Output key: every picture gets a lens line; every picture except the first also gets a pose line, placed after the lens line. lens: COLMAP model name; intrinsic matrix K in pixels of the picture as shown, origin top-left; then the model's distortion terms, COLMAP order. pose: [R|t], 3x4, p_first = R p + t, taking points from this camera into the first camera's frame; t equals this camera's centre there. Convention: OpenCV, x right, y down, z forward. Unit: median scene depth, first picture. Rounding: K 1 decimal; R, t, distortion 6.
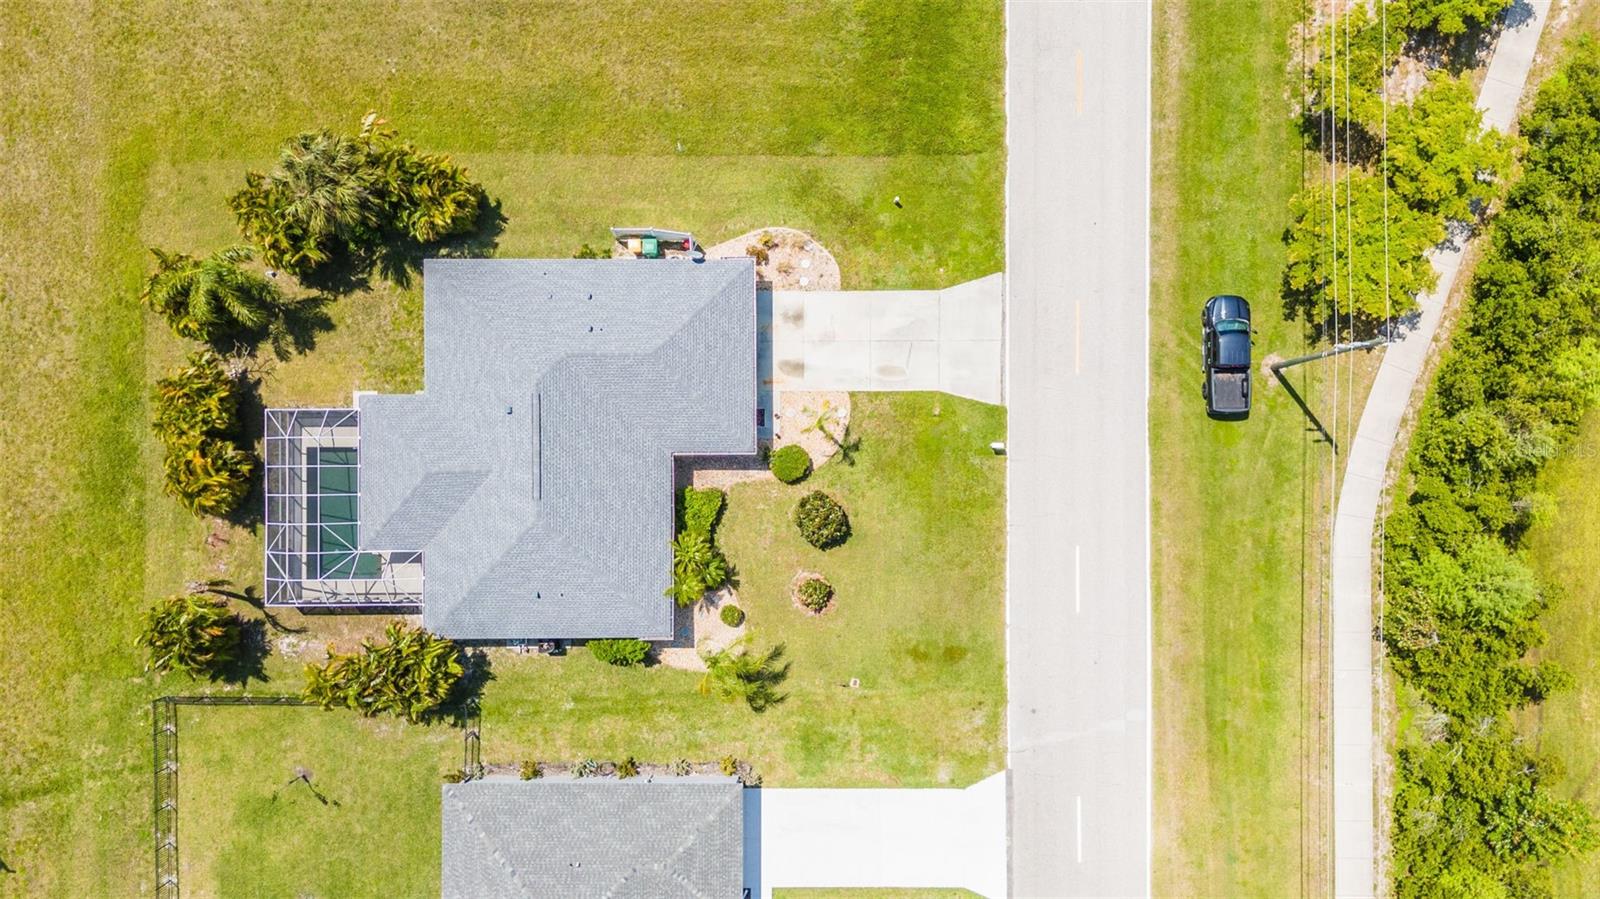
lens RADIAL K [[1173.2, 0, 801.2], [0, 1173.2, 439.6], [0, 0, 1]] dist [0.073617, -0.065790]
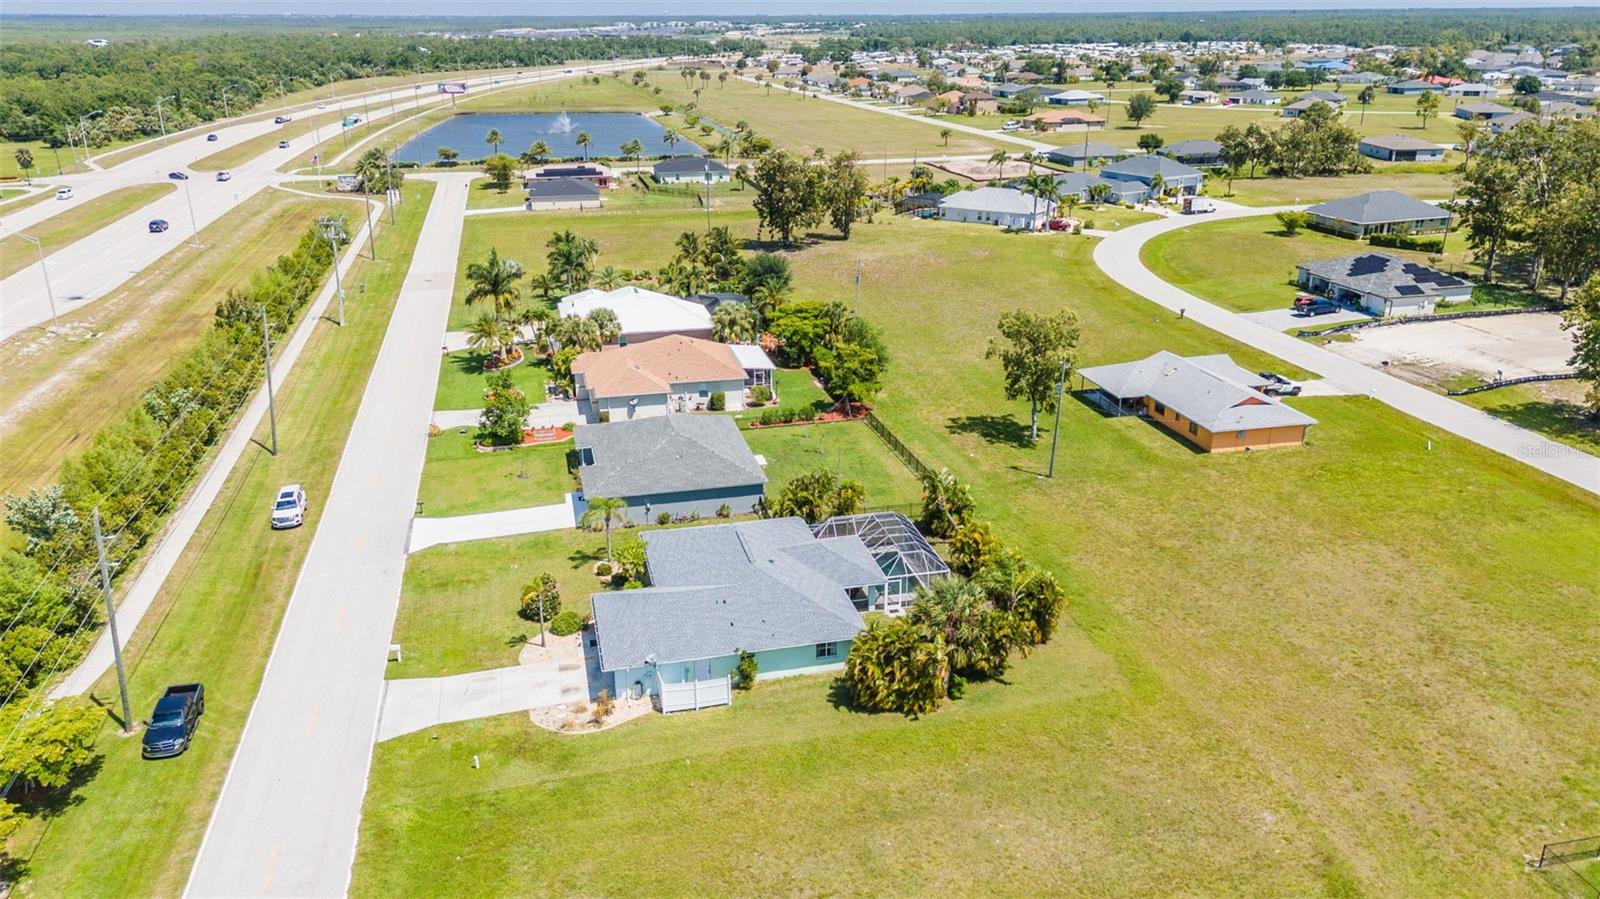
lens RADIAL K [[1173.2, 0, 801.2], [0, 1173.2, 439.6], [0, 0, 1]] dist [0.073617, -0.065790]
pose [[-0.972930, 0.088582, -0.213448, -0.001898], [-0.230939, -0.338252, 0.912279, -1.142429], [0.008612, 0.936877, 0.349552, 0.356654]]
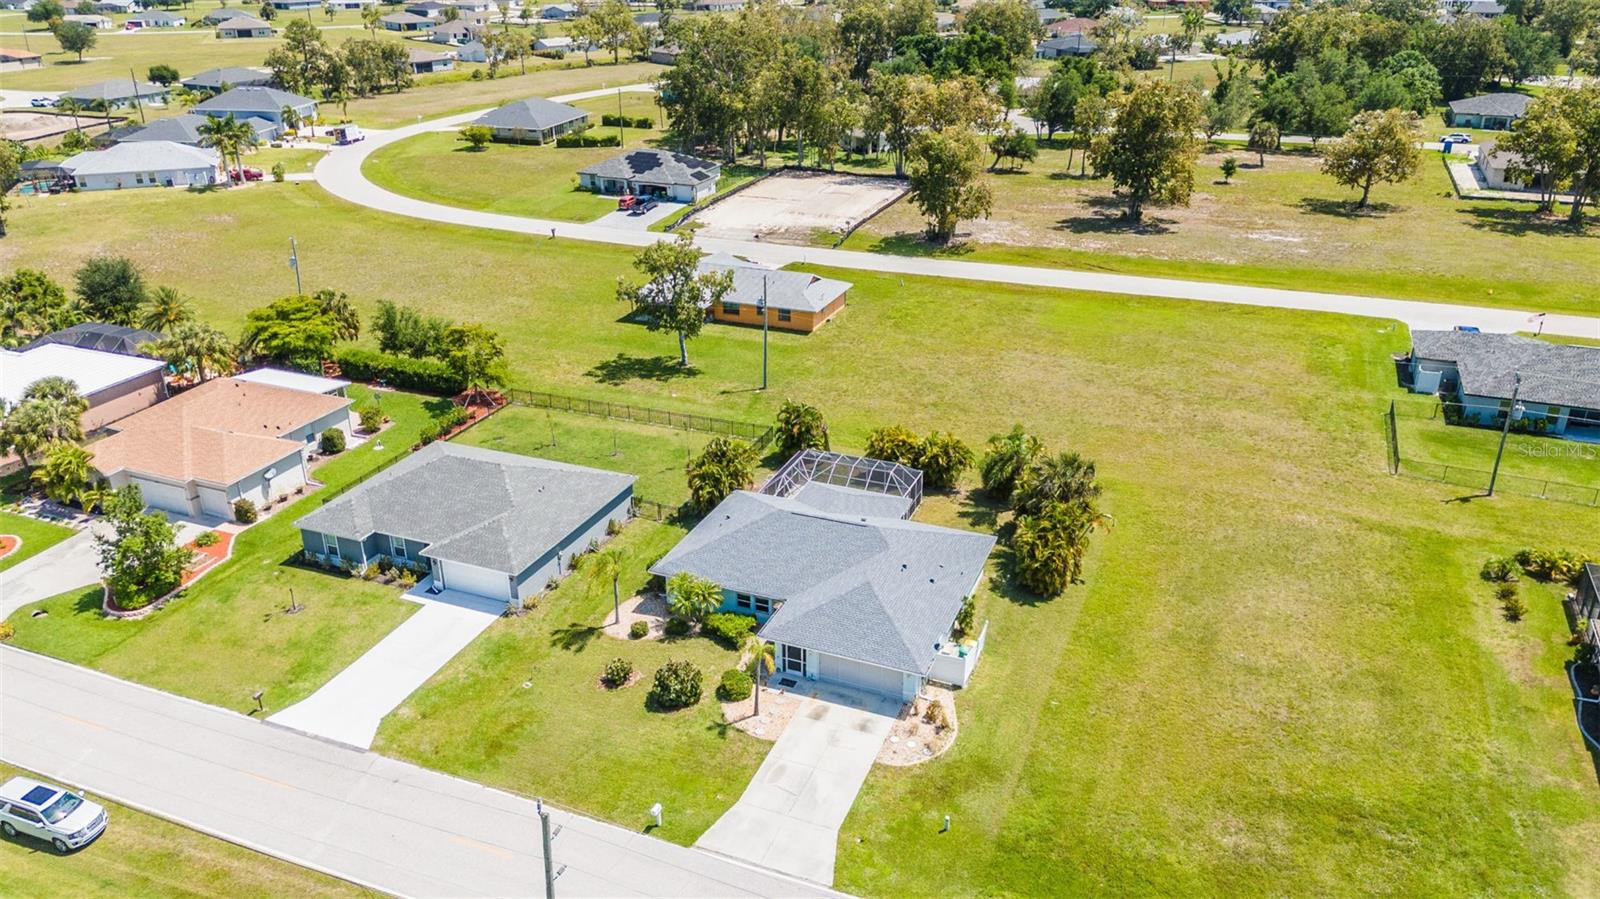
lens RADIAL K [[1173.2, 0, 801.2], [0, 1173.2, 439.6], [0, 0, 1]] dist [0.073617, -0.065790]
pose [[-0.386279, 0.380536, -0.840226, 0.780941], [-0.922382, -0.158624, 0.352208, -0.374204], [0.000748, 0.911060, 0.412273, 0.348970]]
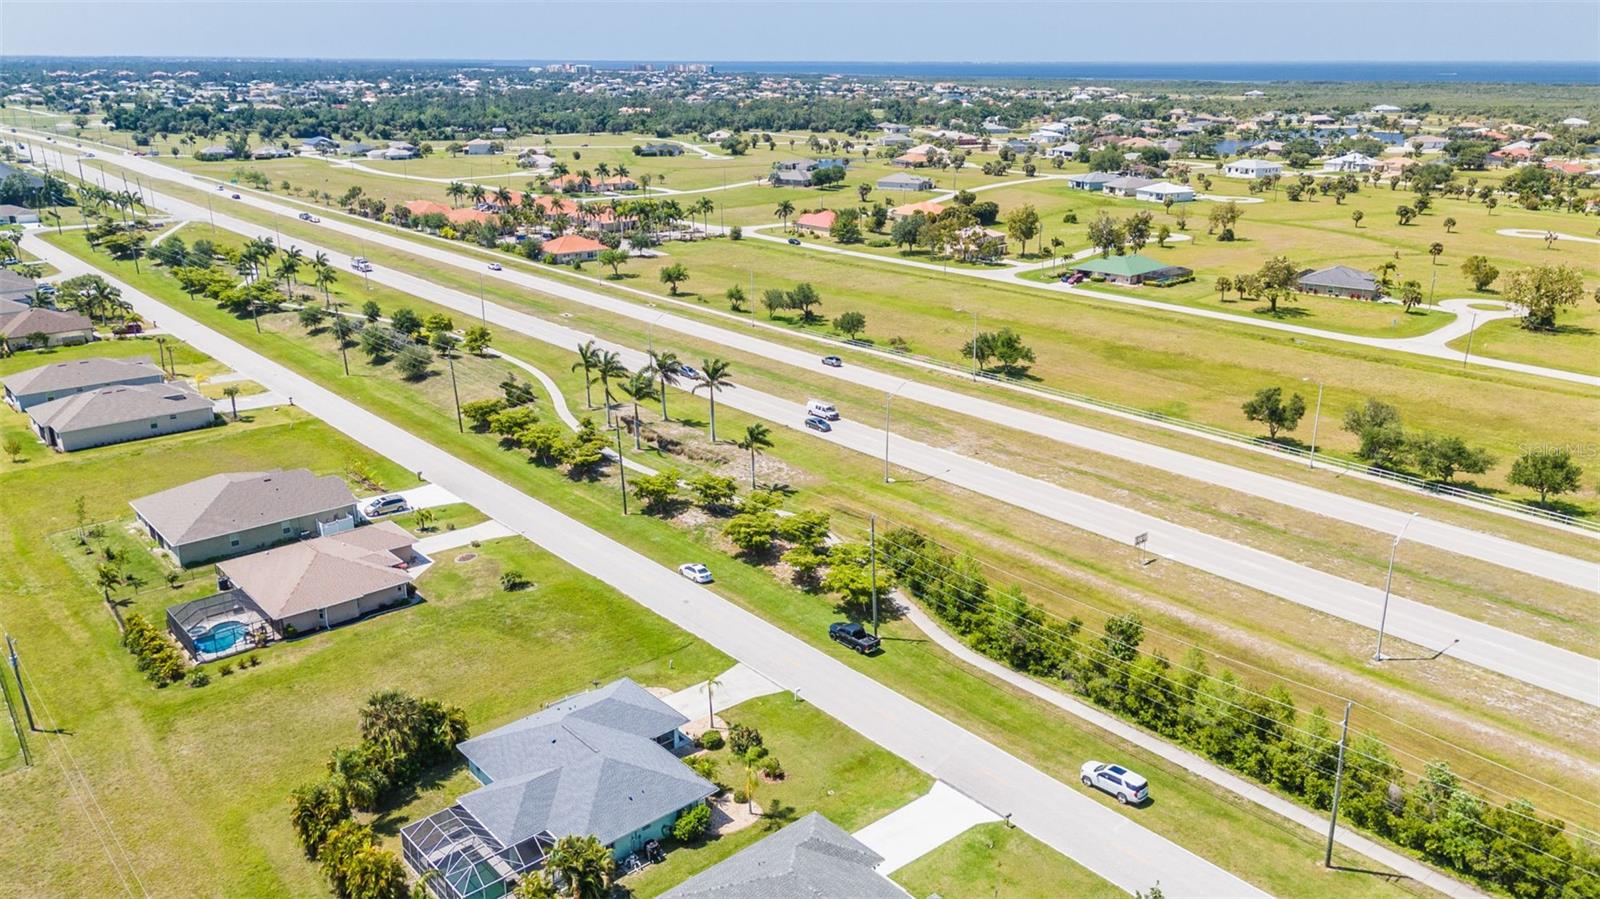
lens RADIAL K [[1173.2, 0, 801.2], [0, 1173.2, 439.6], [0, 0, 1]] dist [0.073617, -0.065790]
pose [[0.751756, -0.191857, 0.630915, -0.875219], [0.659438, 0.221281, -0.718454, 1.197673], [-0.001769, 0.956152, 0.292867, 0.107434]]
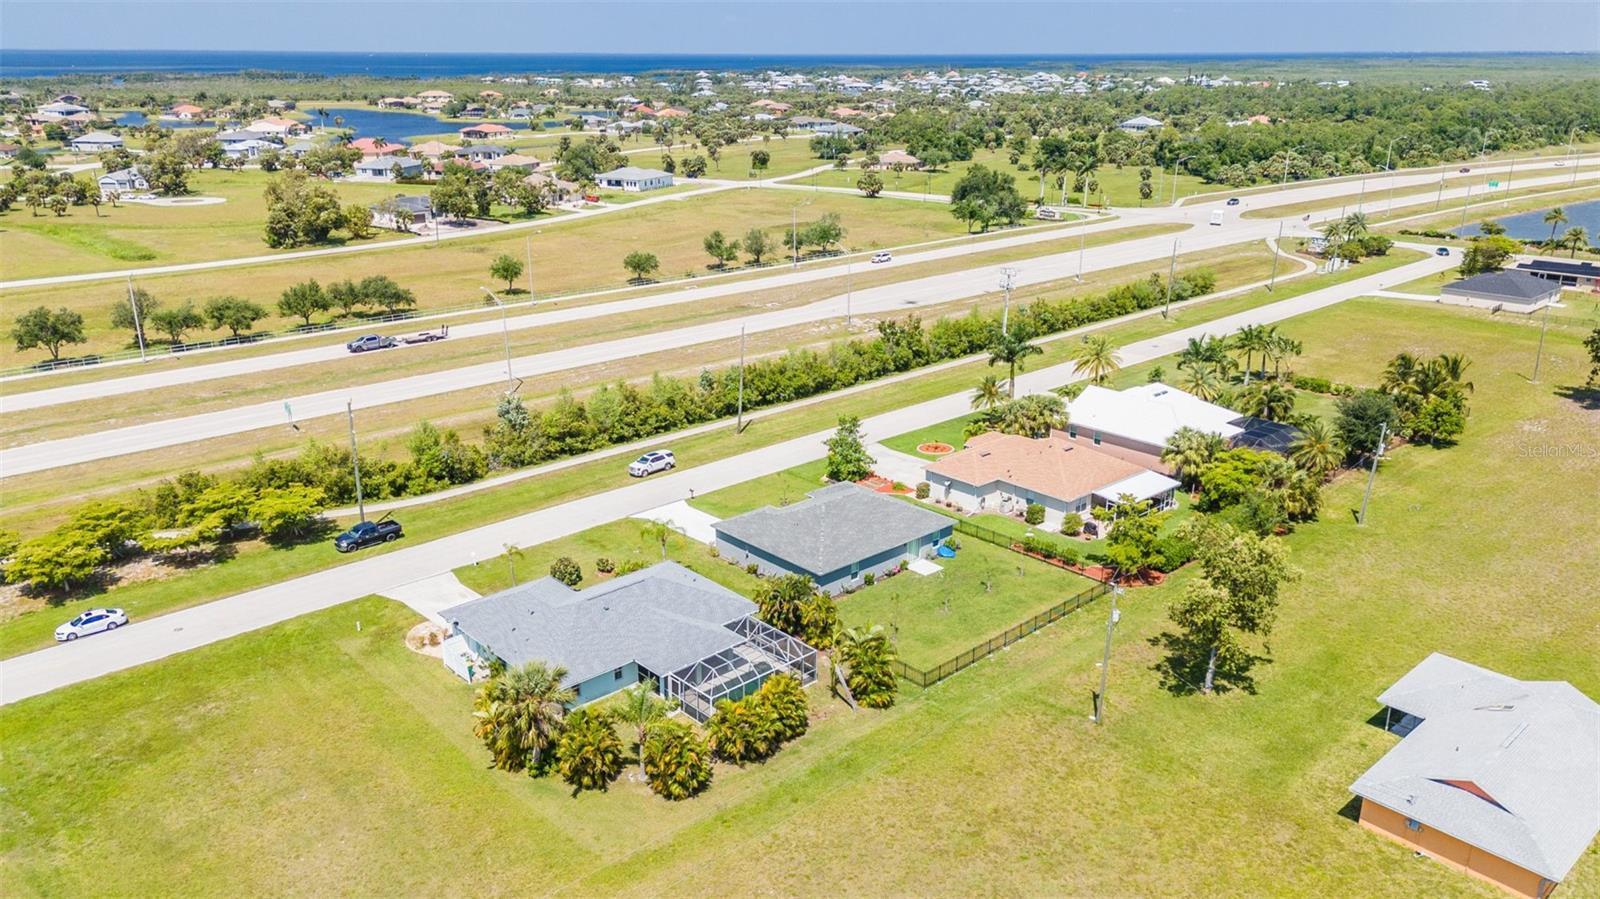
lens RADIAL K [[1173.2, 0, 801.2], [0, 1173.2, 439.6], [0, 0, 1]] dist [0.073617, -0.065790]
pose [[-0.675283, -0.223574, 0.702857, -1.350081], [0.737471, -0.219314, 0.638778, -0.715004], [0.011332, 0.949693, 0.312979, 0.283936]]
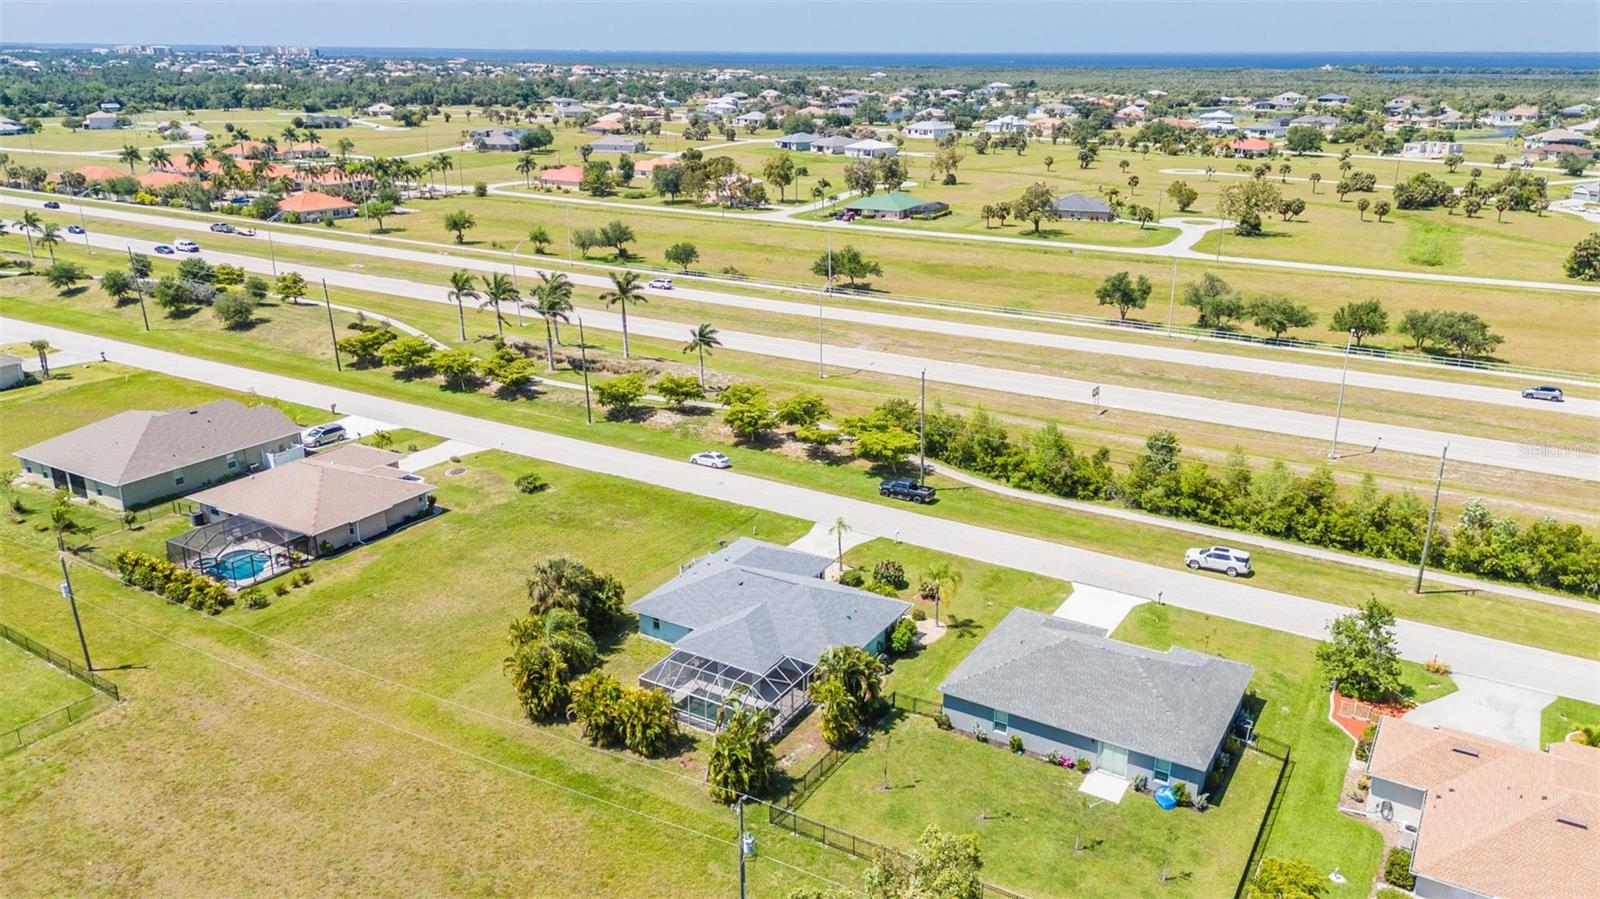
lens RADIAL K [[1173.2, 0, 801.2], [0, 1173.2, 439.6], [0, 0, 1]] dist [0.073617, -0.065790]
pose [[0.518192, -0.258041, 0.815409, -1.358194], [0.855264, 0.155124, -0.494430, 0.755229], [0.001094, 0.953599, 0.301077, 0.300620]]
